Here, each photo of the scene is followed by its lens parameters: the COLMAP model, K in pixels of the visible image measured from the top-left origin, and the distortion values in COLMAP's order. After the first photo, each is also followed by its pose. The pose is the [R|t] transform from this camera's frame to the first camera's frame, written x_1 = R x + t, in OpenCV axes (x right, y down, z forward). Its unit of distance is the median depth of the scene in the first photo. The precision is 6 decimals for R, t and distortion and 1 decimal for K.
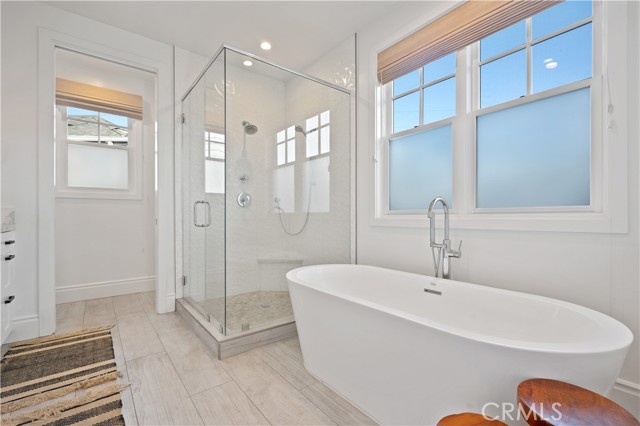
lens RADIAL K [[287.1, 0, 320.0], [0, 287.1, 213.0], [0, 0, 1]] dist [0.001572, -0.000137]
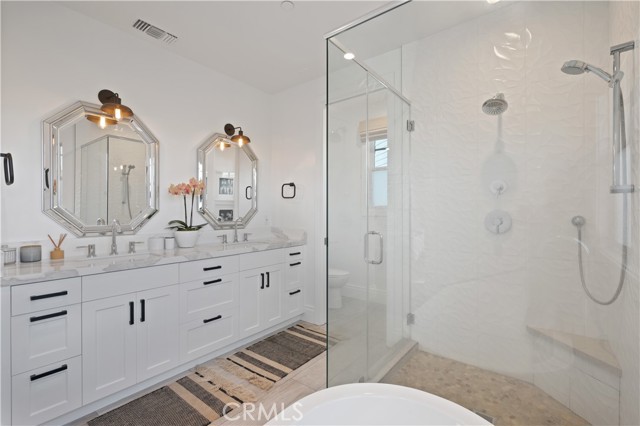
lens RADIAL K [[283.1, 0, 320.0], [0, 283.1, 213.0], [0, 0, 1]] dist [-0.000189, -0.000135]
pose [[0.245986, 0.001424, -0.969272, 0.301981], [0.007728, 0.999964, 0.003431, -0.092010], [0.969243, -0.008335, 0.245966, 0.620062]]
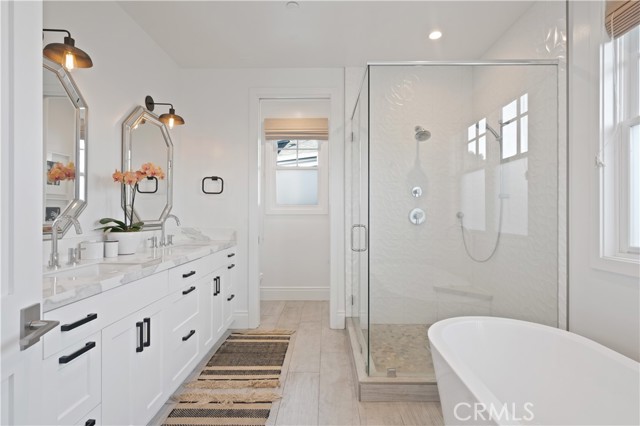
lens RADIAL K [[316.6, 0, 320.0], [0, 316.6, 213.0], [0, 0, 1]] dist [-0.003008, -0.000338]
pose [[0.778132, -0.001970, -0.628098, 0.147129], [0.003993, 0.999990, 0.001810, -0.078920], [0.628088, -0.003916, 0.778132, 0.086742]]
